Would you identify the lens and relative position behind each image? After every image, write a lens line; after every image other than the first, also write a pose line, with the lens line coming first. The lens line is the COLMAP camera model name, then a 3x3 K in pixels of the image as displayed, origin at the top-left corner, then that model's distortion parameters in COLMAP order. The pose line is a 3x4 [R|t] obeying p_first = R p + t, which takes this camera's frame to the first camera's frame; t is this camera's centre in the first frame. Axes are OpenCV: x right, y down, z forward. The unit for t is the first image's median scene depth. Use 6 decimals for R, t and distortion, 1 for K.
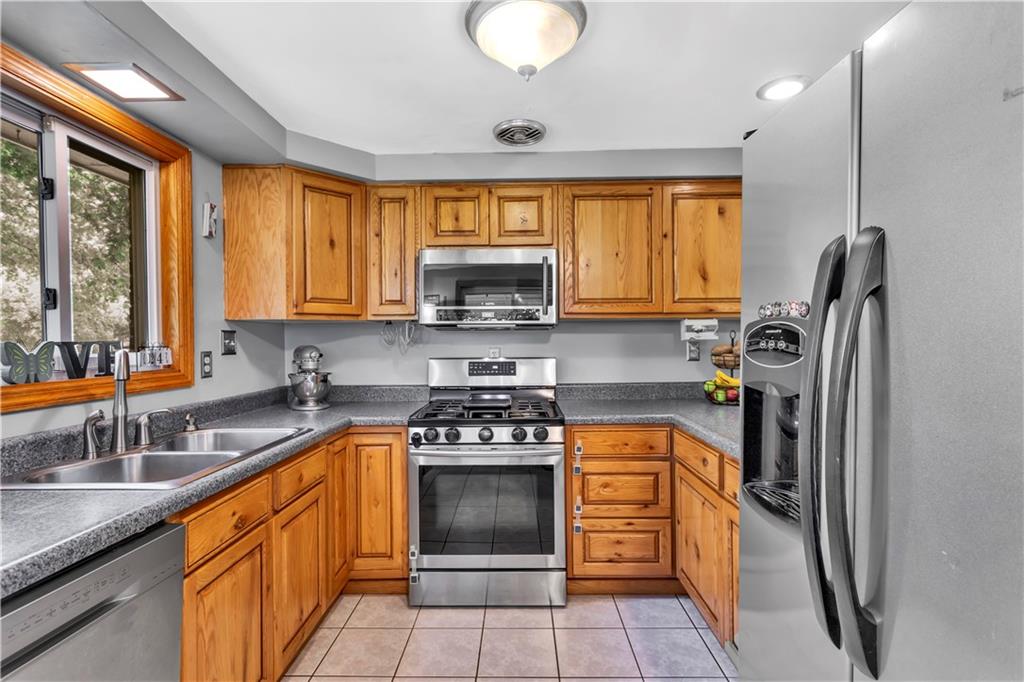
lens RADIAL K [[479.1, 0, 512.0], [0, 479.1, 341.0], [0, 0, 1]] dist [-0.001199, 0.000732]
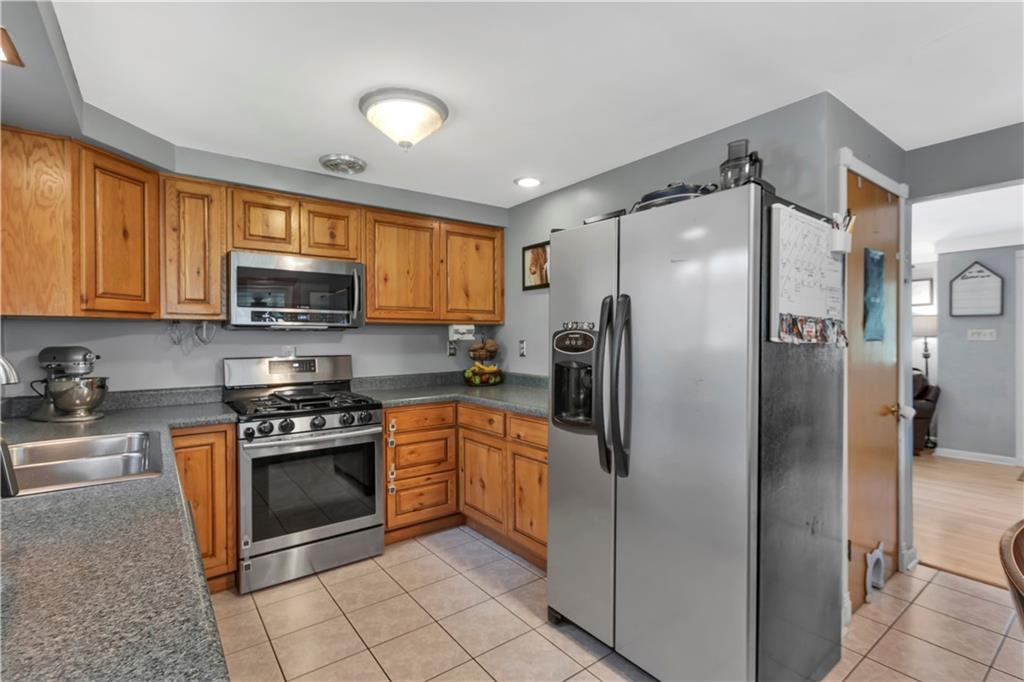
lens RADIAL K [[479.1, 0, 512.0], [0, 479.1, 341.0], [0, 0, 1]] dist [-0.001199, 0.000732]
pose [[0.787356, -0.000414, 0.616499, -0.377945], [0.000337, 1.000000, 0.000241, 0.000374], [-0.616499, 0.000018, 0.787356, -0.179494]]
